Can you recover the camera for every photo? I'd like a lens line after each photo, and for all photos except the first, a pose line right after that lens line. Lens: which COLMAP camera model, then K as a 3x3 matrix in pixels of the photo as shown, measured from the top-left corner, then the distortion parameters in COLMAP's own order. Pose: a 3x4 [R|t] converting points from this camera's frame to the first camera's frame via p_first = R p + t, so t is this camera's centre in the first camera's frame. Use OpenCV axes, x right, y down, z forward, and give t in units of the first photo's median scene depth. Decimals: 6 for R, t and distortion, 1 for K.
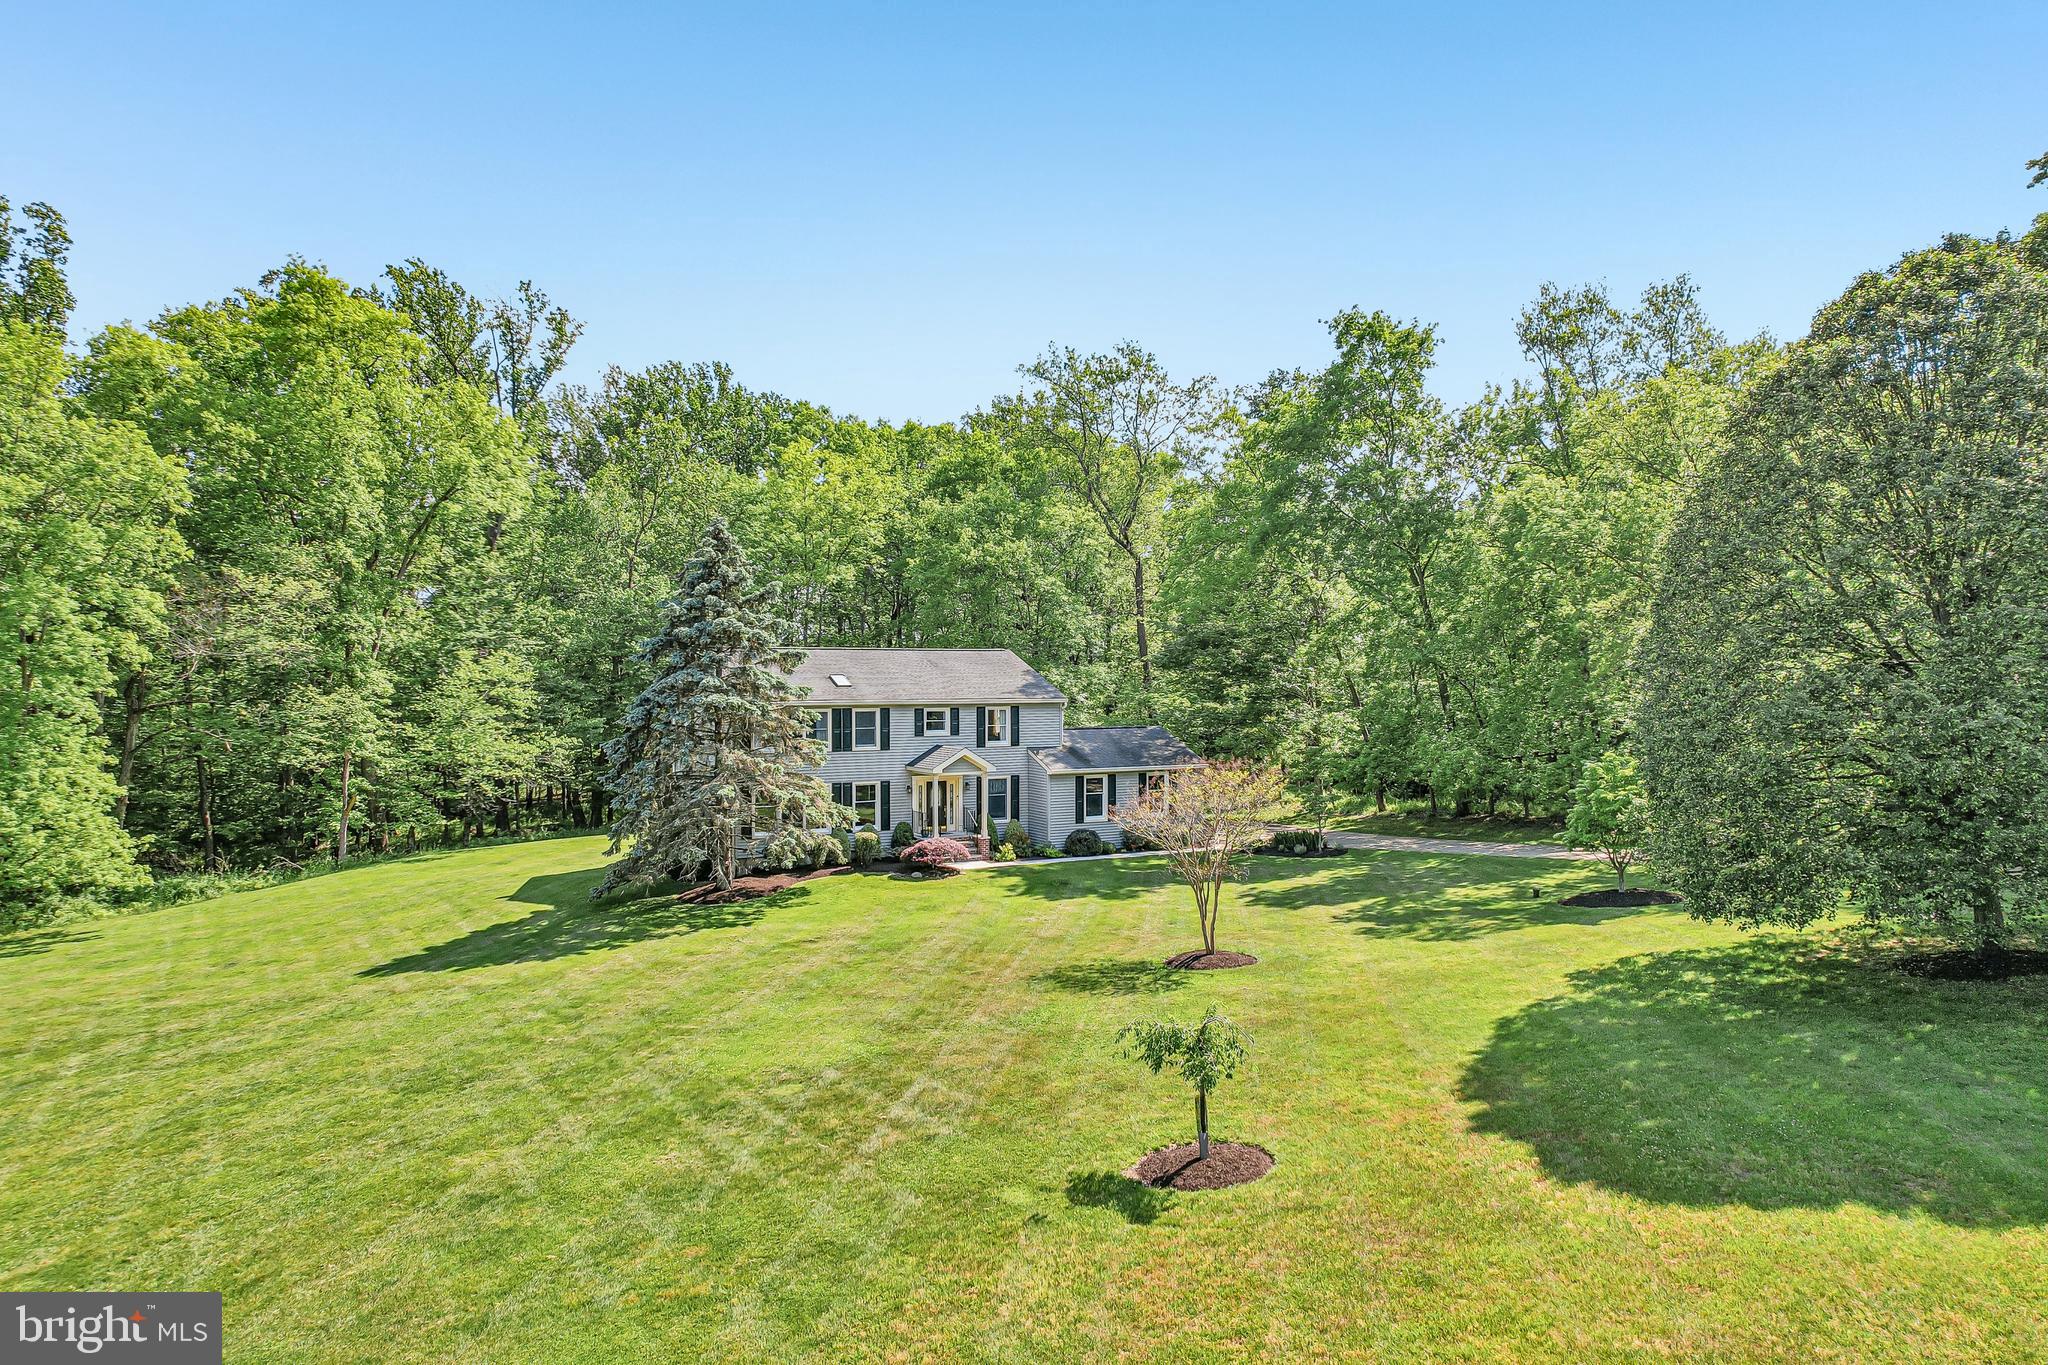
lens RADIAL K [[1316.7, 0, 1023.4], [0, 1316.7, 691.8], [0, 0, 1]] dist [-0.080538, 0.076352]
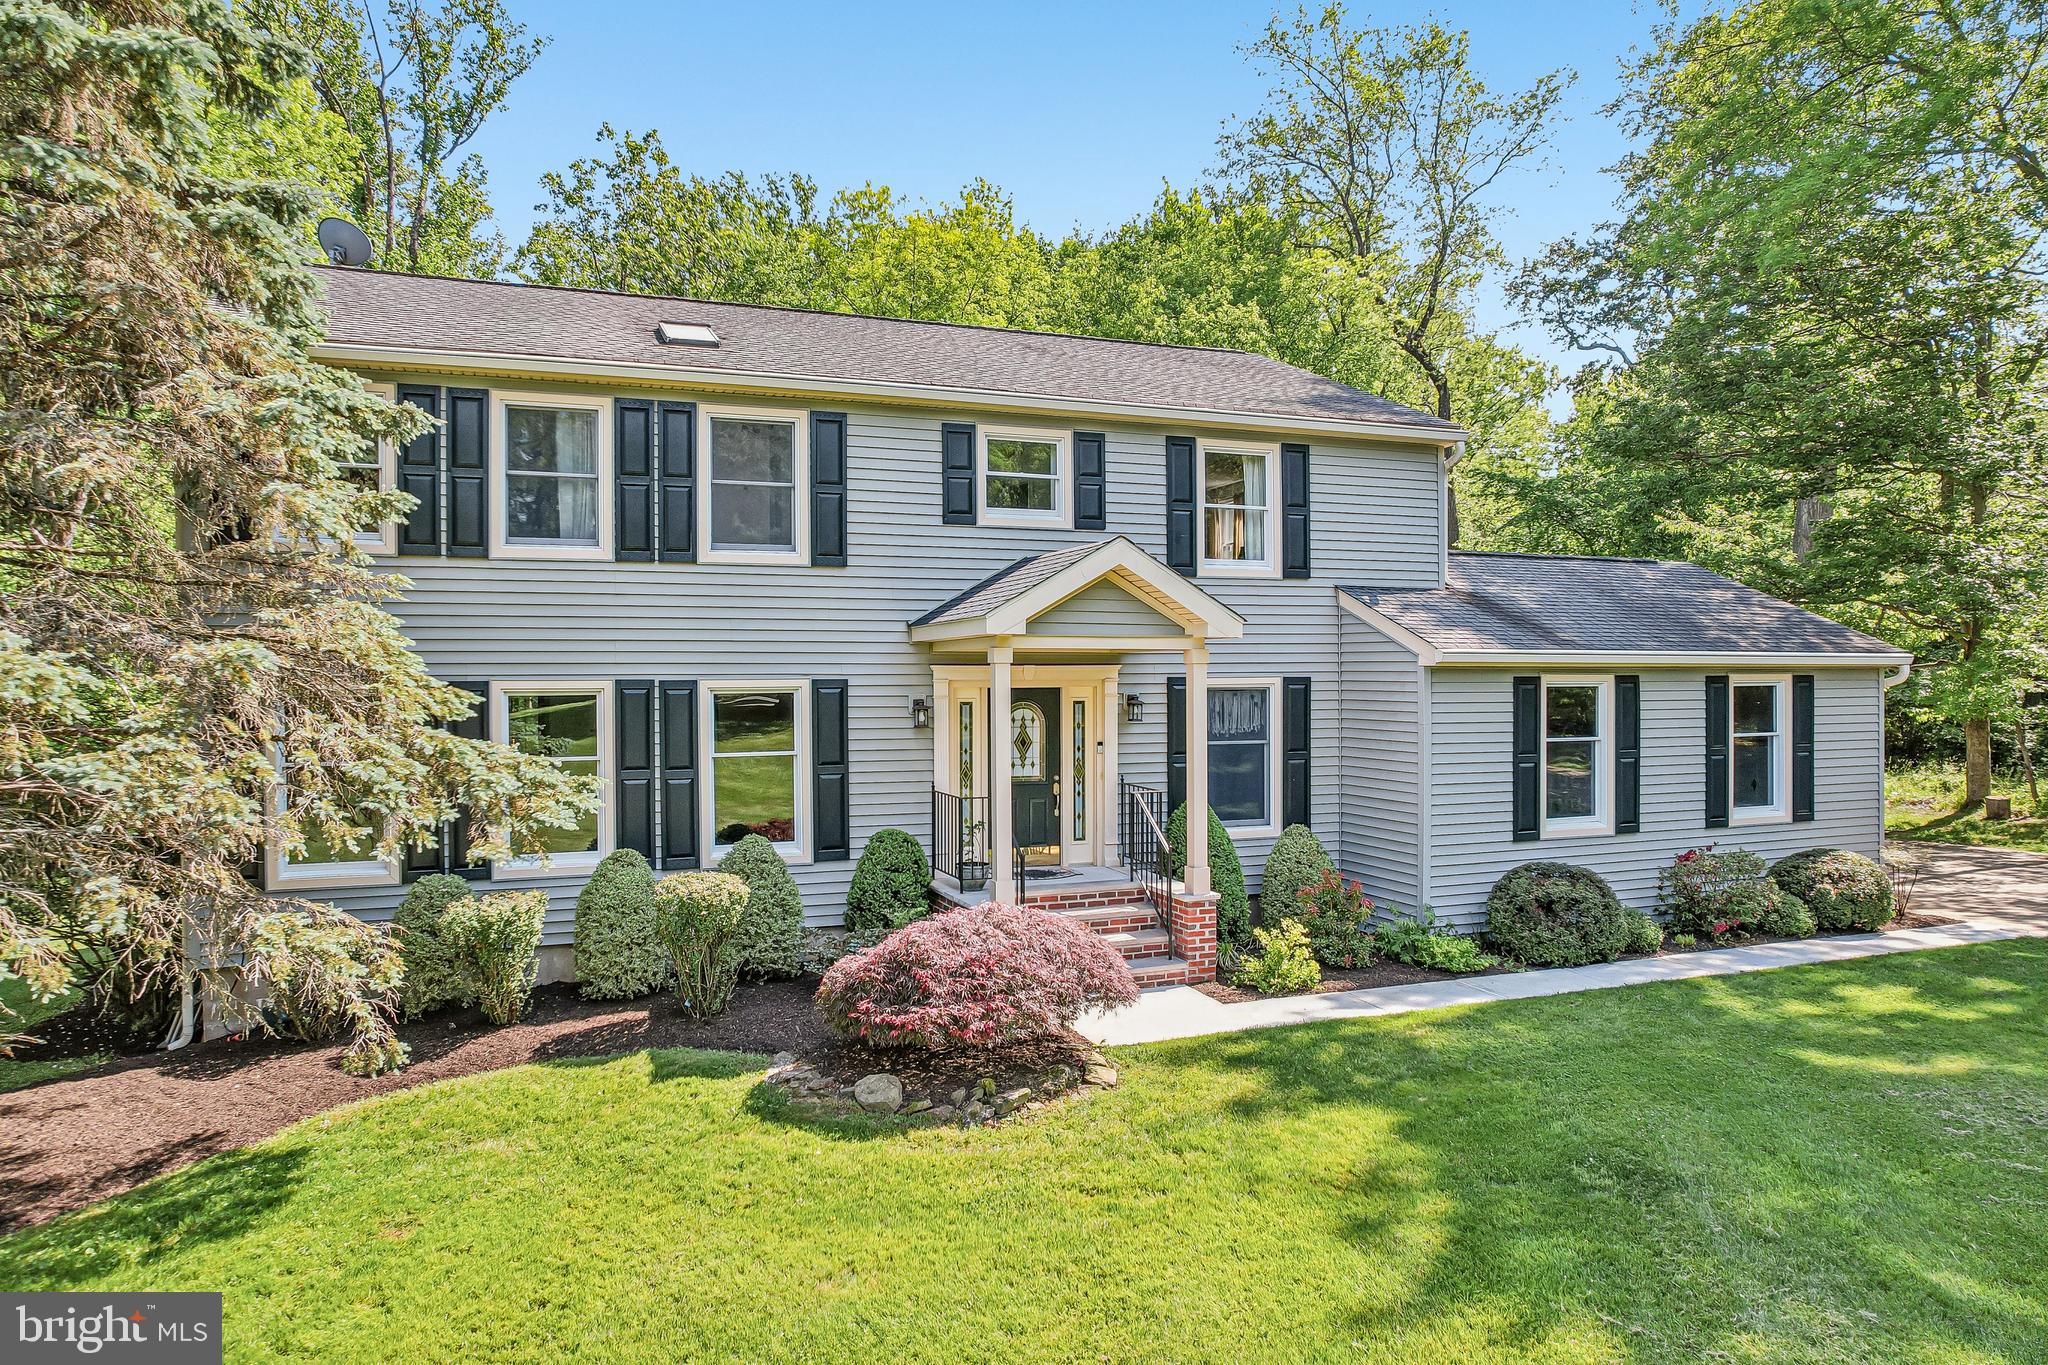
lens RADIAL K [[1316.7, 0, 1023.4], [0, 1316.7, 691.8], [0, 0, 1]] dist [-0.080538, 0.076352]
pose [[0.989669, -0.001780, -0.143363, -0.025870], [0.001576, 0.999998, -0.001537, 0.069675], [0.143365, 0.001296, 0.989669, 0.725374]]
